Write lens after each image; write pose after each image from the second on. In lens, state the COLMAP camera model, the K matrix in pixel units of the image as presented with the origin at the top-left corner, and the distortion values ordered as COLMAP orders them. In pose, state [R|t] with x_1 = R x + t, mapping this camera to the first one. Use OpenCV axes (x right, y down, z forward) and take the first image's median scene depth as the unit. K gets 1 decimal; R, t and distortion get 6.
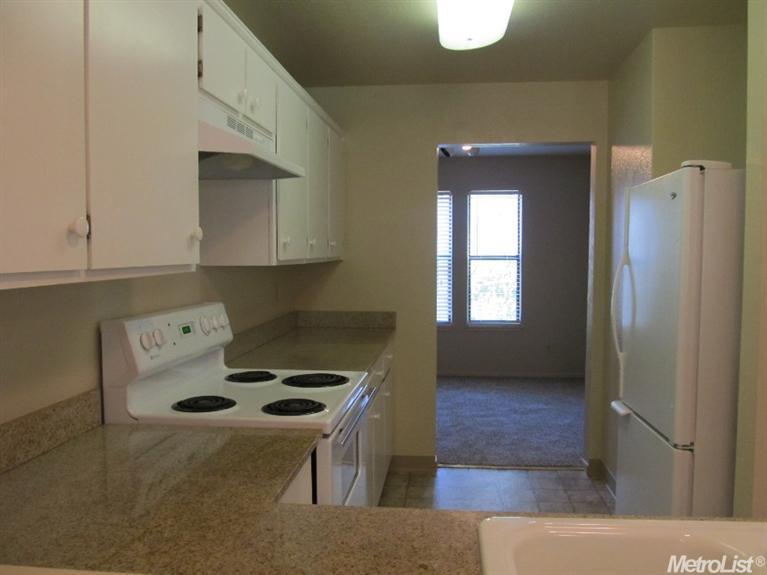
lens RADIAL K [[634.3, 0, 383.5], [0, 634.3, 287.5], [0, 0, 1]] dist [-0.050924, -0.001735]
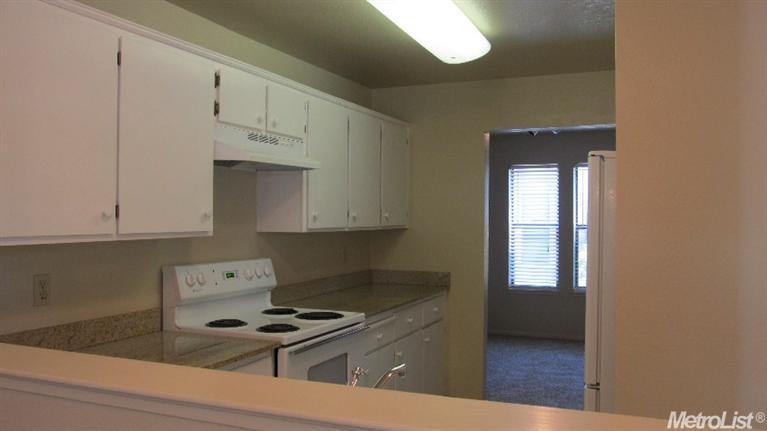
lens RADIAL K [[636.2, 0, 383.5], [0, 636.2, 215.5], [0, 0, 1]] dist [-0.056443, -0.000229]
pose [[0.953606, 0.004147, -0.301028, 0.468745], [-0.021925, 0.998207, -0.055703, 0.002278], [0.300257, 0.059718, 0.951987, -0.306123]]
